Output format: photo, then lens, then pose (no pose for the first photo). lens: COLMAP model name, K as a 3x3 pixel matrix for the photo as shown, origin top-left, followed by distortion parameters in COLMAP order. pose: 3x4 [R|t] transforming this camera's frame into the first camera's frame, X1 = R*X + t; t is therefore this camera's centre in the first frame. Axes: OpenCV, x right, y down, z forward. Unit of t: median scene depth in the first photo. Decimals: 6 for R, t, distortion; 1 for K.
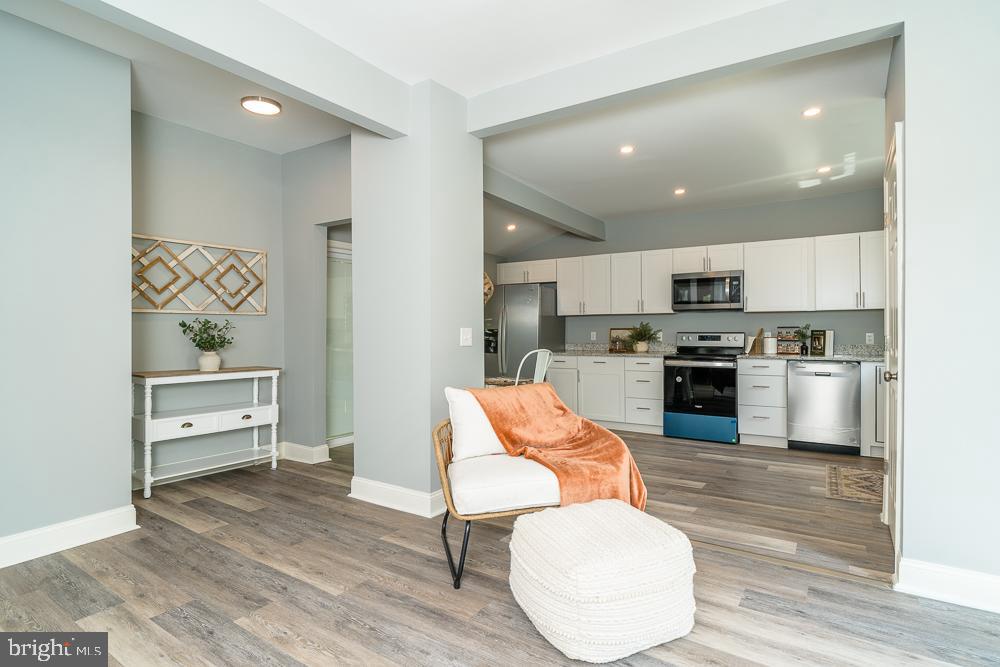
lens RADIAL K [[521.0, 0, 497.3], [0, 521.0, 327.2], [0, 0, 1]] dist [-0.001480, -0.001243]
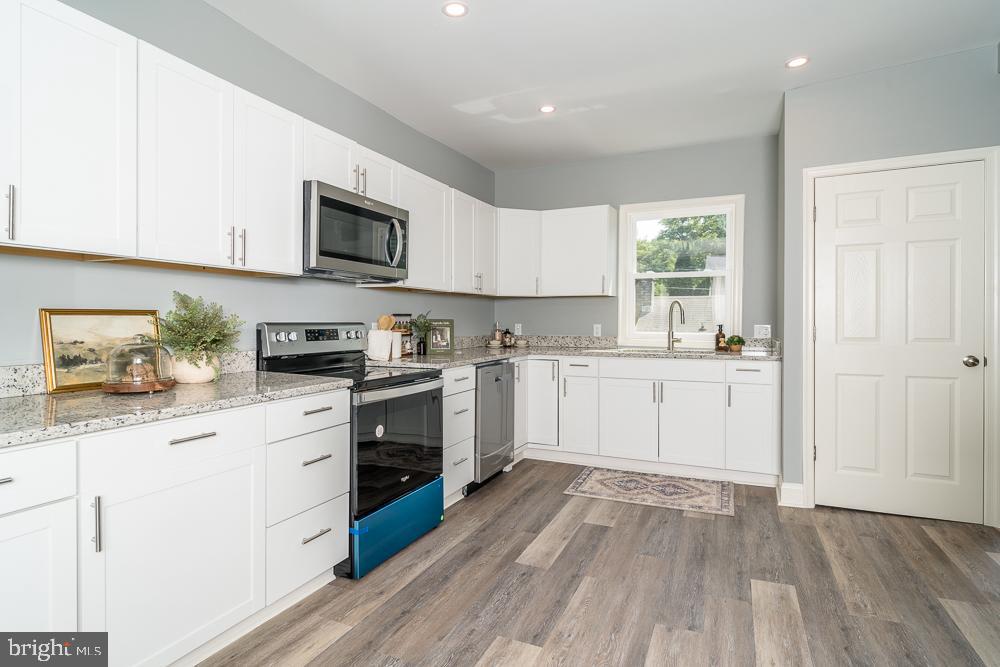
lens RADIAL K [[521.0, 0, 501.7], [0, 521.0, 328.9], [0, 0, 1]] dist [-0.001480, -0.001243]
pose [[-0.160423, -0.017266, 0.986897, -0.092396], [-0.012711, 0.999800, 0.015425, 0.006234], [-0.986967, -0.010070, -0.160610, 0.948047]]
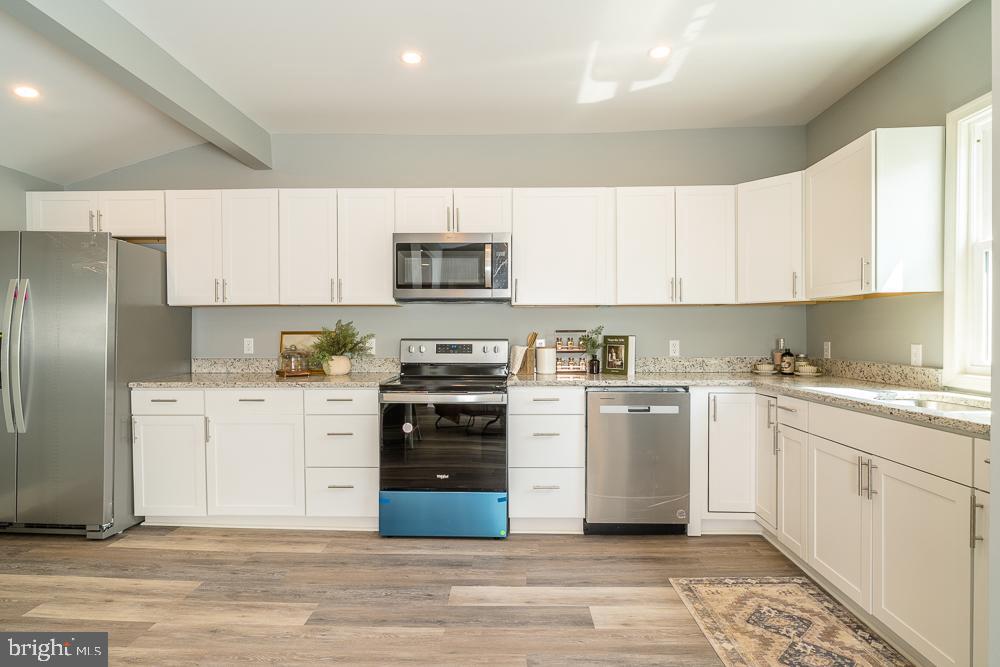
lens RADIAL K [[521.0, 0, 504.1], [0, 521.0, 343.2], [0, 0, 1]] dist [-0.001480, -0.001243]
pose [[0.848915, -0.007603, 0.528475, 0.148220], [-0.005072, 0.999733, 0.022532, 0.000945], [-0.528505, -0.021808, 0.848650, 0.485995]]
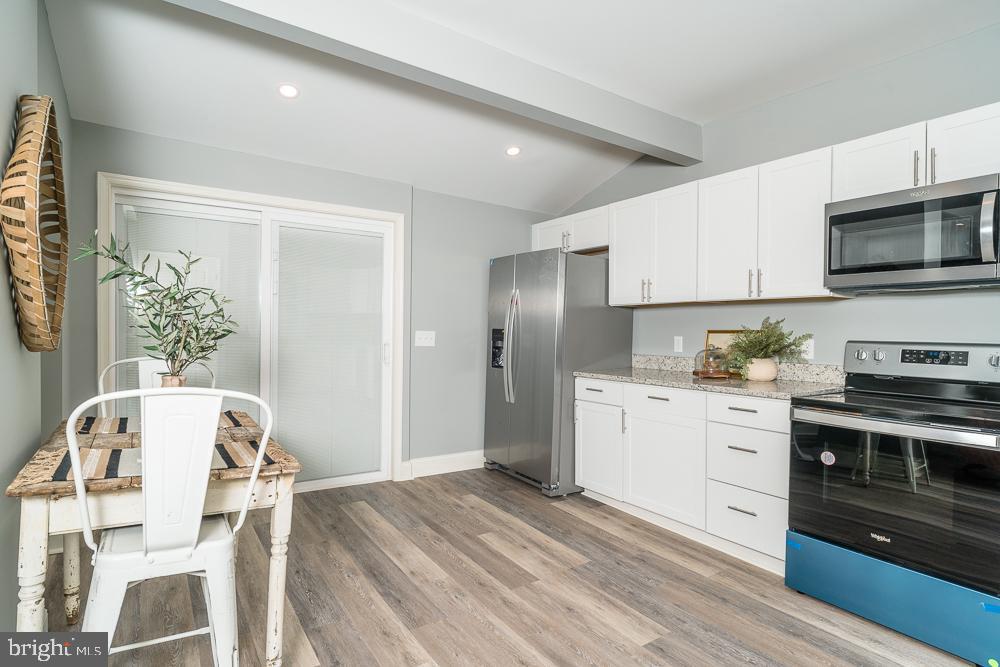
lens RADIAL K [[521.0, 0, 498.0], [0, 521.0, 336.3], [0, 0, 1]] dist [-0.001480, -0.001243]
pose [[0.922886, 0.018521, -0.384629, 0.260967], [-0.011381, 0.999718, 0.020833, 0.000243], [0.384906, -0.014849, 0.922836, 0.520361]]
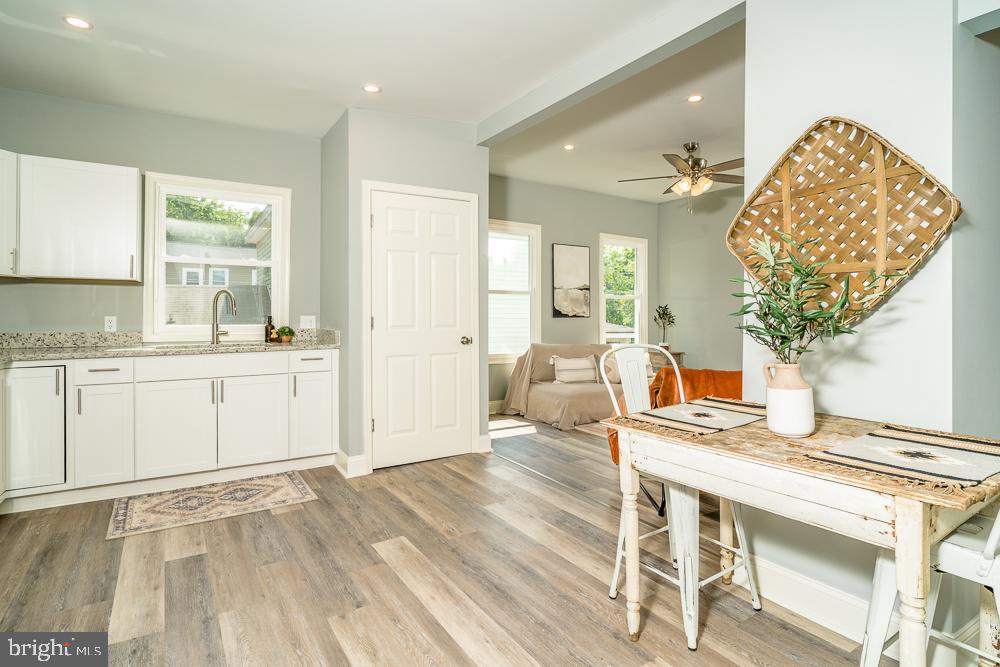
lens RADIAL K [[521.0, 0, 501.1], [0, 521.0, 316.4], [0, 0, 1]] dist [-0.001480, -0.001243]
pose [[-0.914422, -0.003743, 0.404745, -0.009266], [-0.007290, 0.999947, -0.007221, 0.010915], [-0.404697, -0.009554, -0.914401, 1.057079]]
